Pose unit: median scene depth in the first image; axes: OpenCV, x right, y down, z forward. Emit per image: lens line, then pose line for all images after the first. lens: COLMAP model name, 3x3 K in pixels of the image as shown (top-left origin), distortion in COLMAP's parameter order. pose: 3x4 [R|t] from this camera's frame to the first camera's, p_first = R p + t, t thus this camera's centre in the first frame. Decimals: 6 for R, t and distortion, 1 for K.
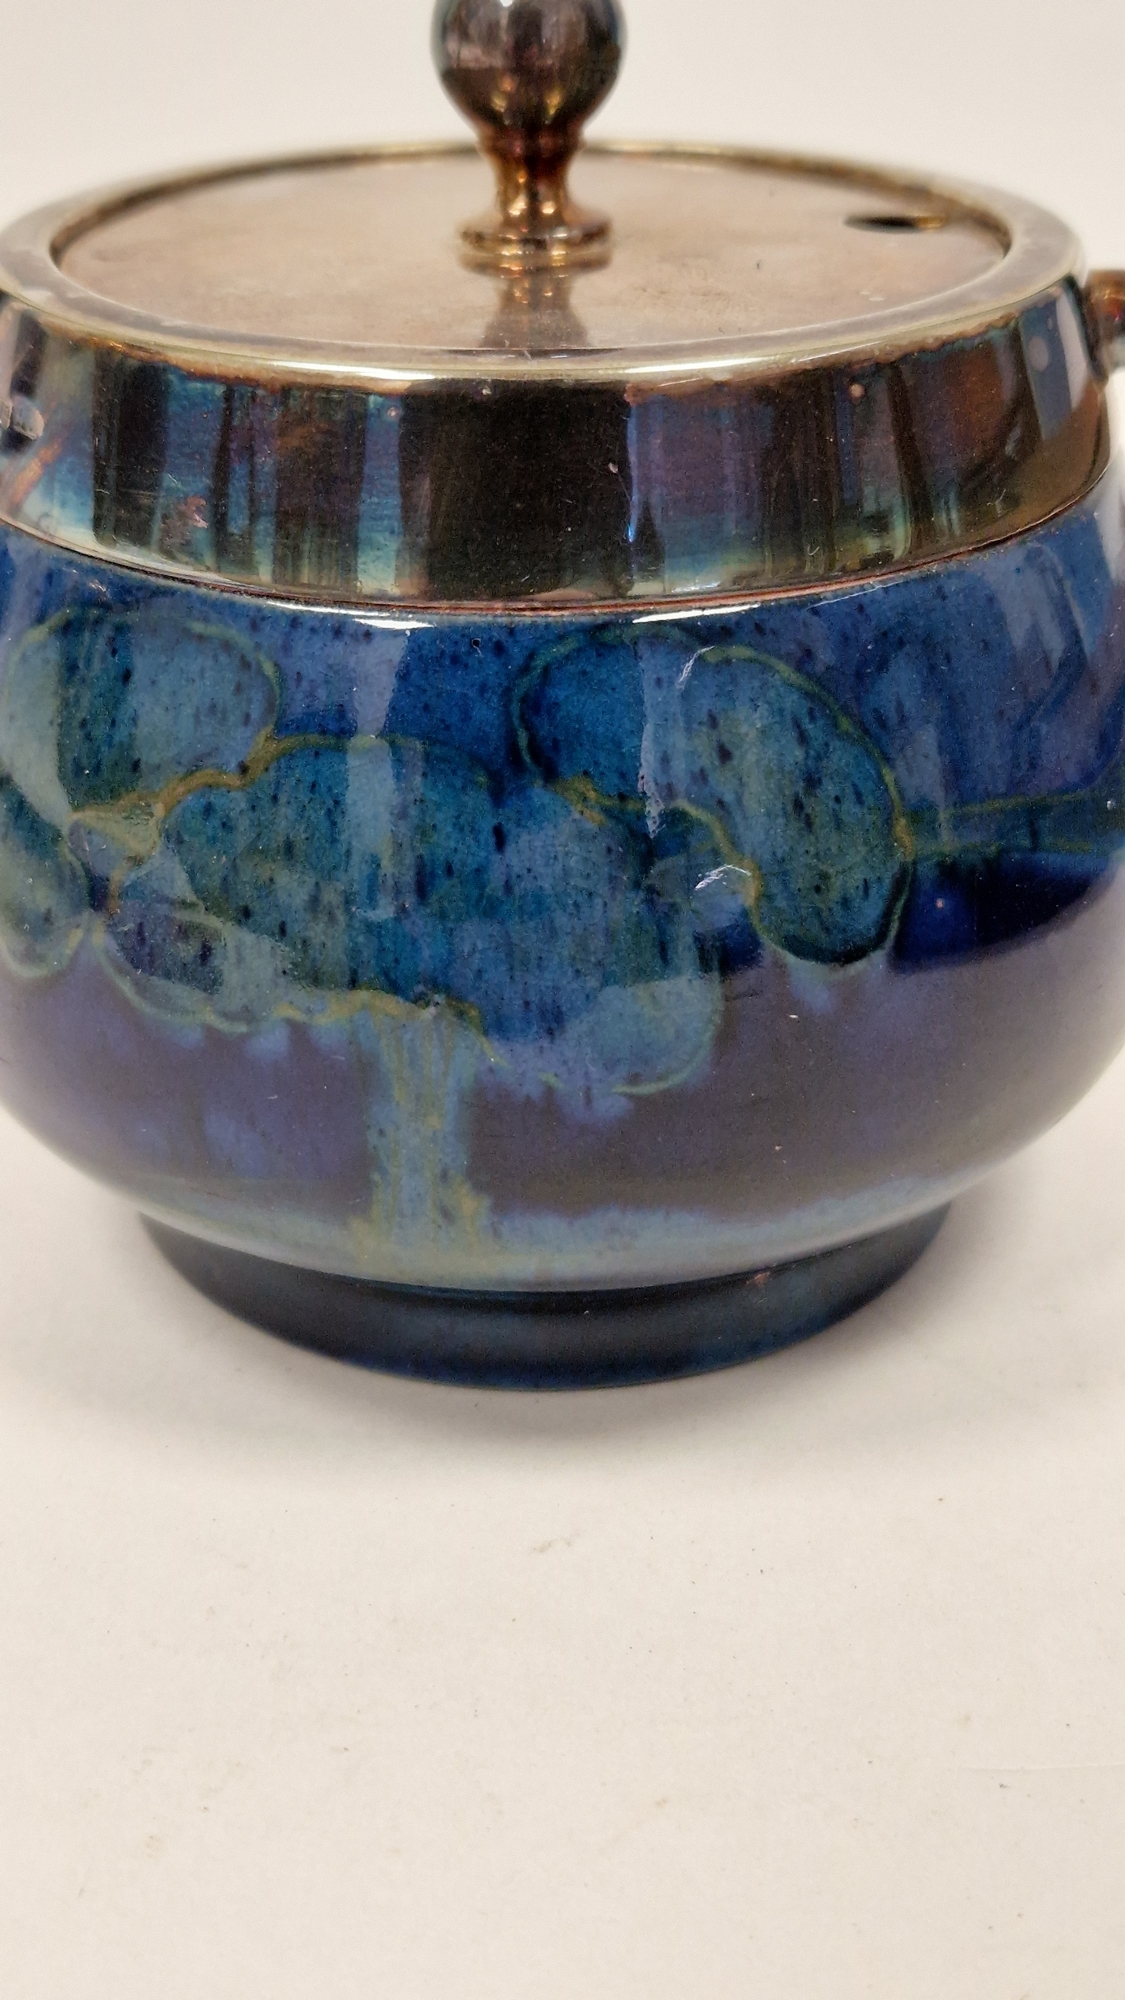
lens RADIAL K [[1440.8, 0, 563.3], [0, 1440.8, 991.9], [0, 0, 1]] dist [-0.009595, -0.008461]
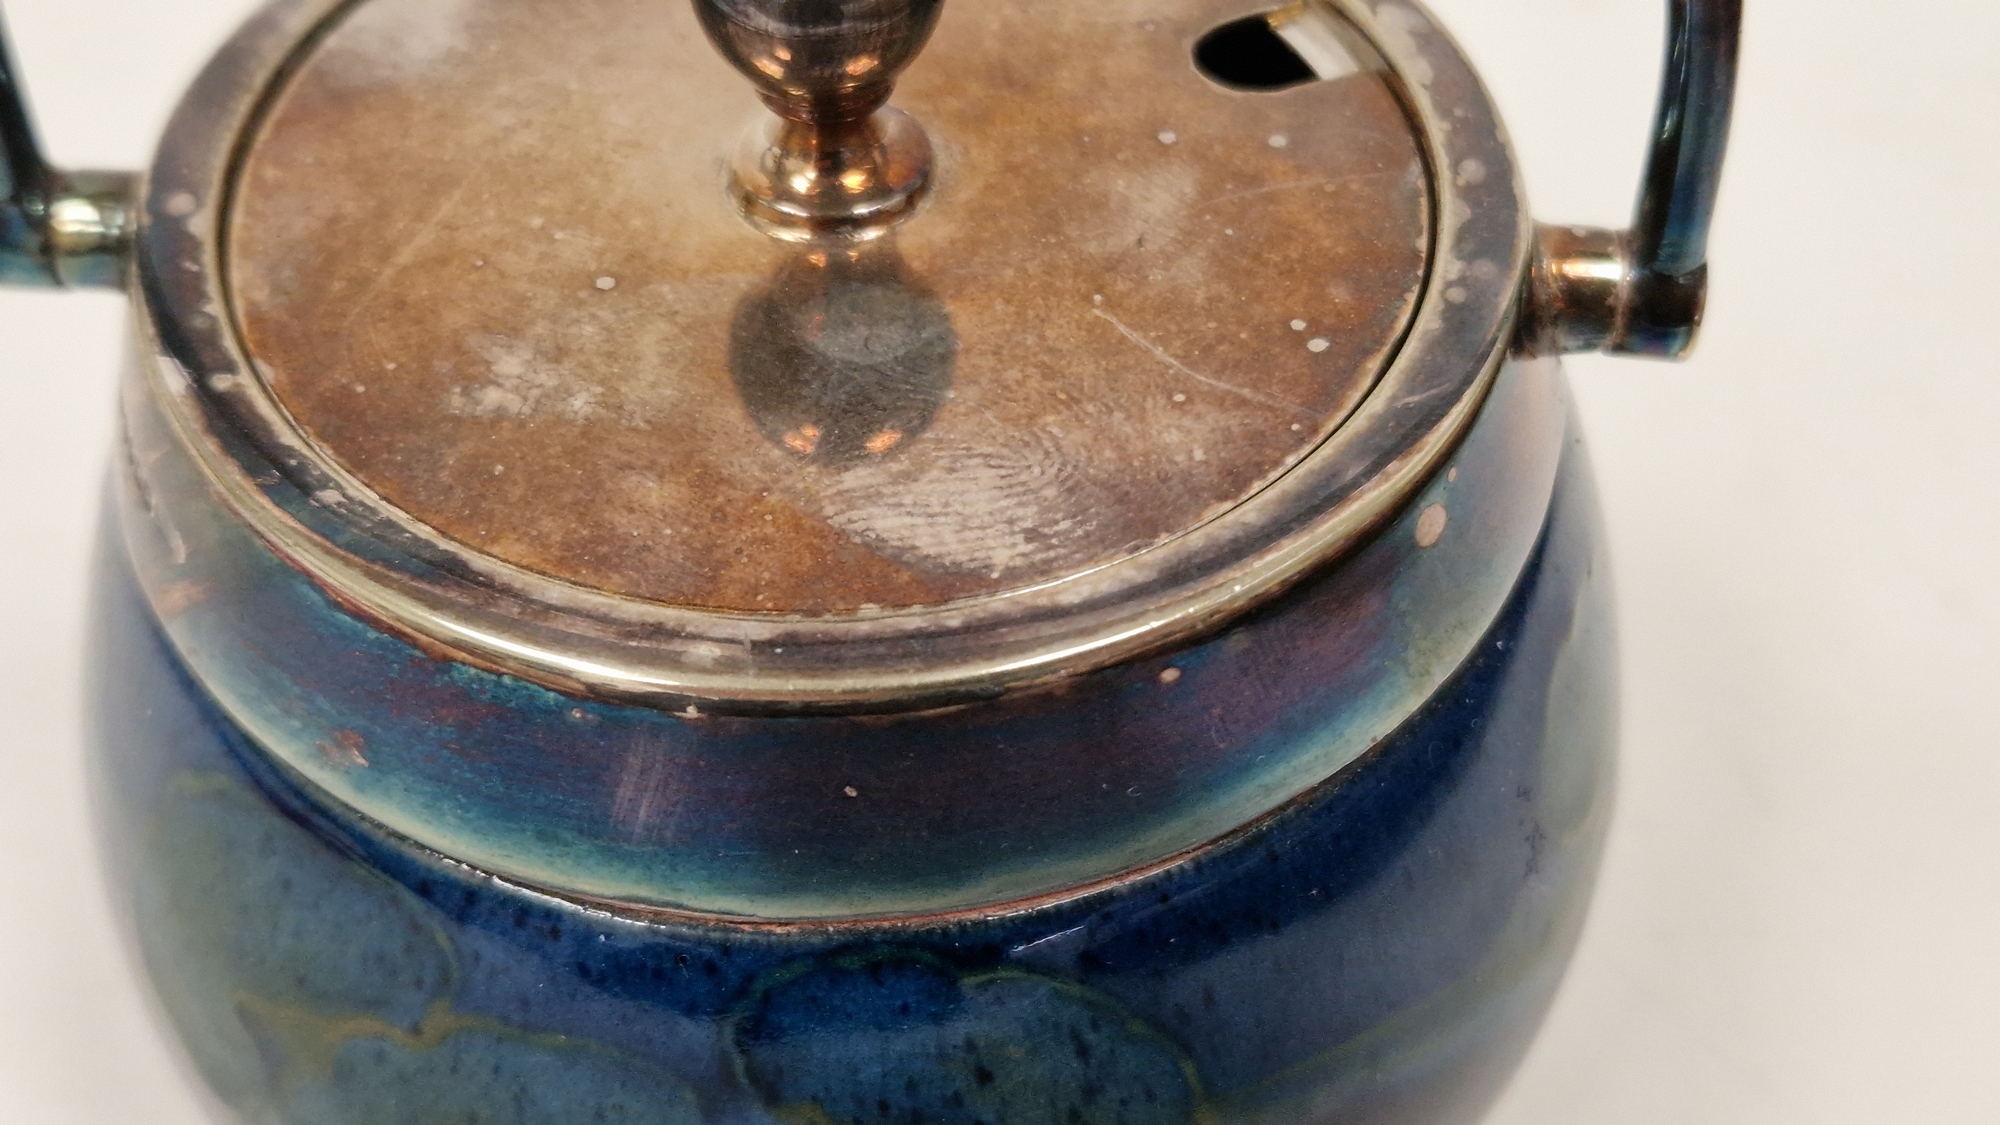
lens RADIAL K [[1576.2, 0, 978.8], [0, 1576.2, 559.4], [0, 0, 1]] dist [-0.010601, 0.011725]
pose [[0.998490, 0.052575, -0.015933, 0.107848], [-0.049567, 0.987235, 0.151358, -0.598088], [0.023687, -0.150340, 0.988351, 0.145667]]
